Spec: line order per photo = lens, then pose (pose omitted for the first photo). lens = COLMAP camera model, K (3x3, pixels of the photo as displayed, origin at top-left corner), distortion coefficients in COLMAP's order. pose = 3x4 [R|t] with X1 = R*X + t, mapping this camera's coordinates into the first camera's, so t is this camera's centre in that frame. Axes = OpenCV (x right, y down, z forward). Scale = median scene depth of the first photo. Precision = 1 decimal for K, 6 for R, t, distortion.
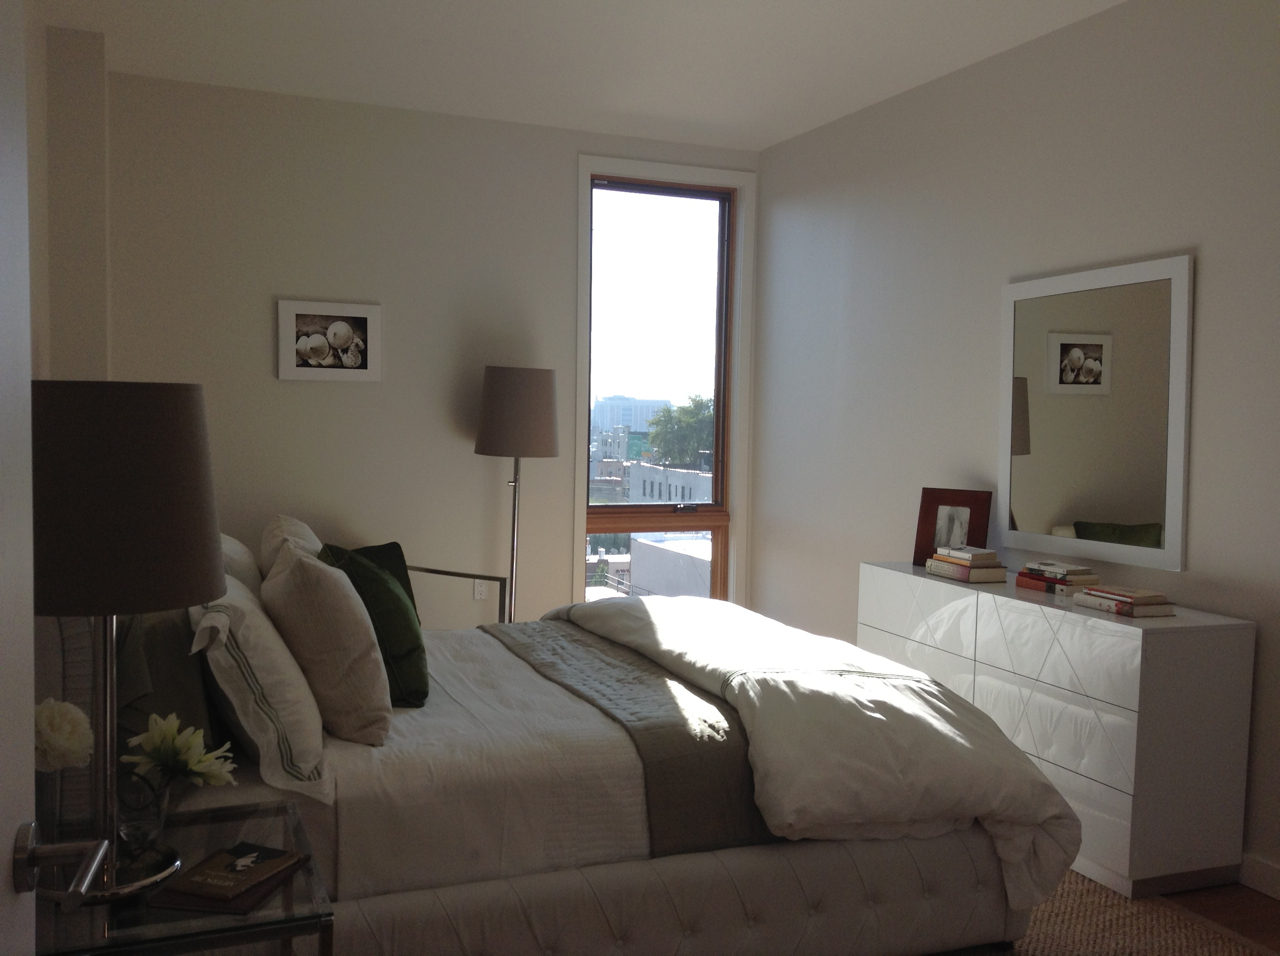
lens RADIAL K [[1158.5, 0, 636.3], [0, 1158.5, 479.3], [0, 0, 1]] dist [0.172791, -0.361622]
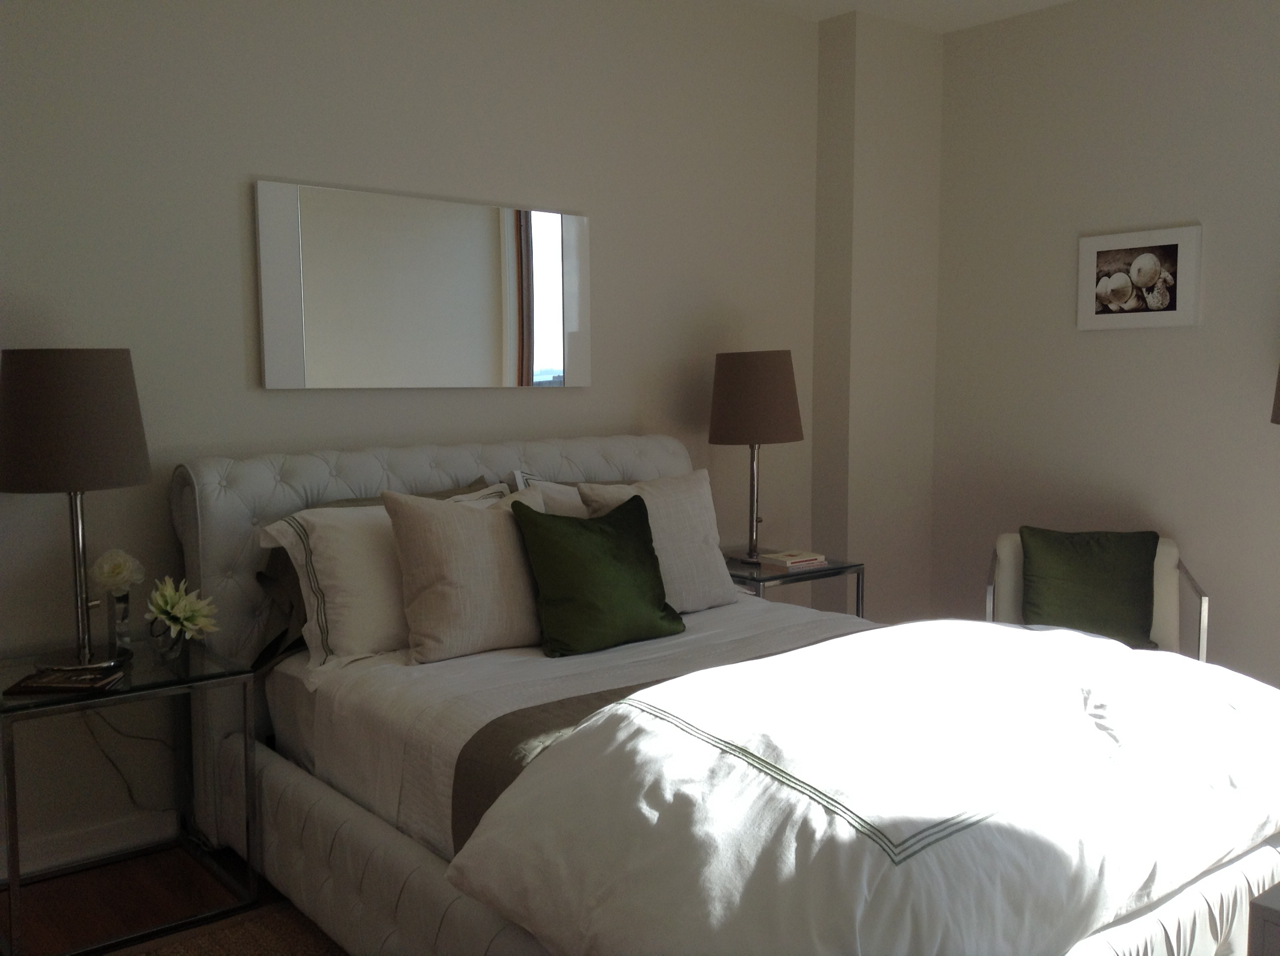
lens RADIAL K [[1158.5, 0, 636.3], [0, 1158.5, 479.3], [0, 0, 1]] dist [0.172791, -0.361622]
pose [[0.293109, 0.066114, -0.953791, 0.434772], [-0.042012, 0.997533, 0.056235, -0.010311], [0.955156, 0.023588, 0.295163, 0.427350]]
